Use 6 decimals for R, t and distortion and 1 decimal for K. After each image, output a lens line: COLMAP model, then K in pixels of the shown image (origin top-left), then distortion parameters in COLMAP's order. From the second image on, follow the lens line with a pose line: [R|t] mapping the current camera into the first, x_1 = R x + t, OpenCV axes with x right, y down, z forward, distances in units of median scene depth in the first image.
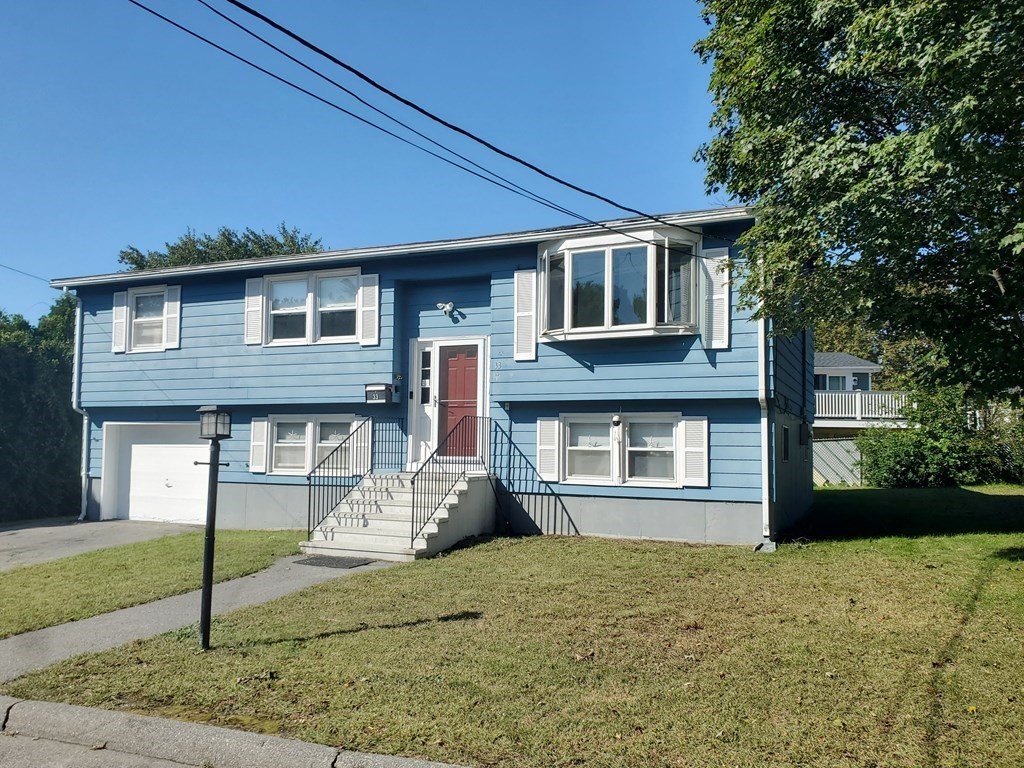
lens RADIAL K [[776.4, 0, 512.0], [0, 776.4, 384.0], [0, 0, 1]] dist [-0.007043, -0.004219]
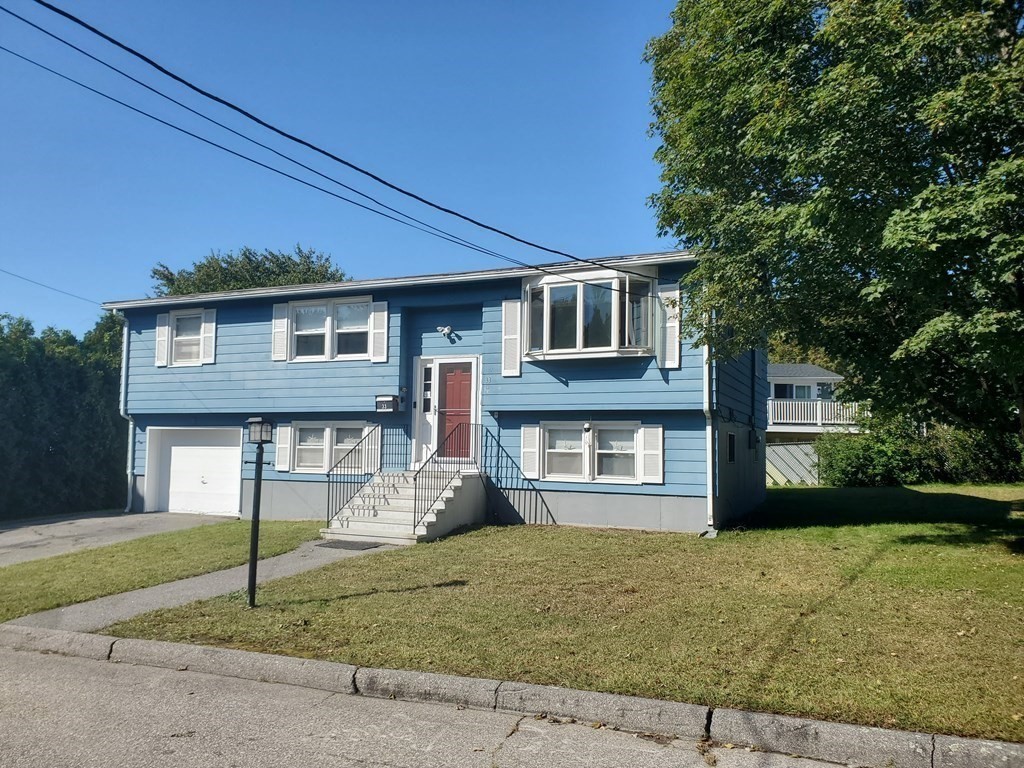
lens RADIAL K [[776.4, 0, 512.0], [0, 776.4, 384.0], [0, 0, 1]] dist [-0.007043, -0.004219]
pose [[0.999943, 0.001989, -0.010485, 0.031165], [-0.002009, 0.999996, -0.001872, -0.016653], [0.010481, 0.001893, 0.999943, -0.181164]]
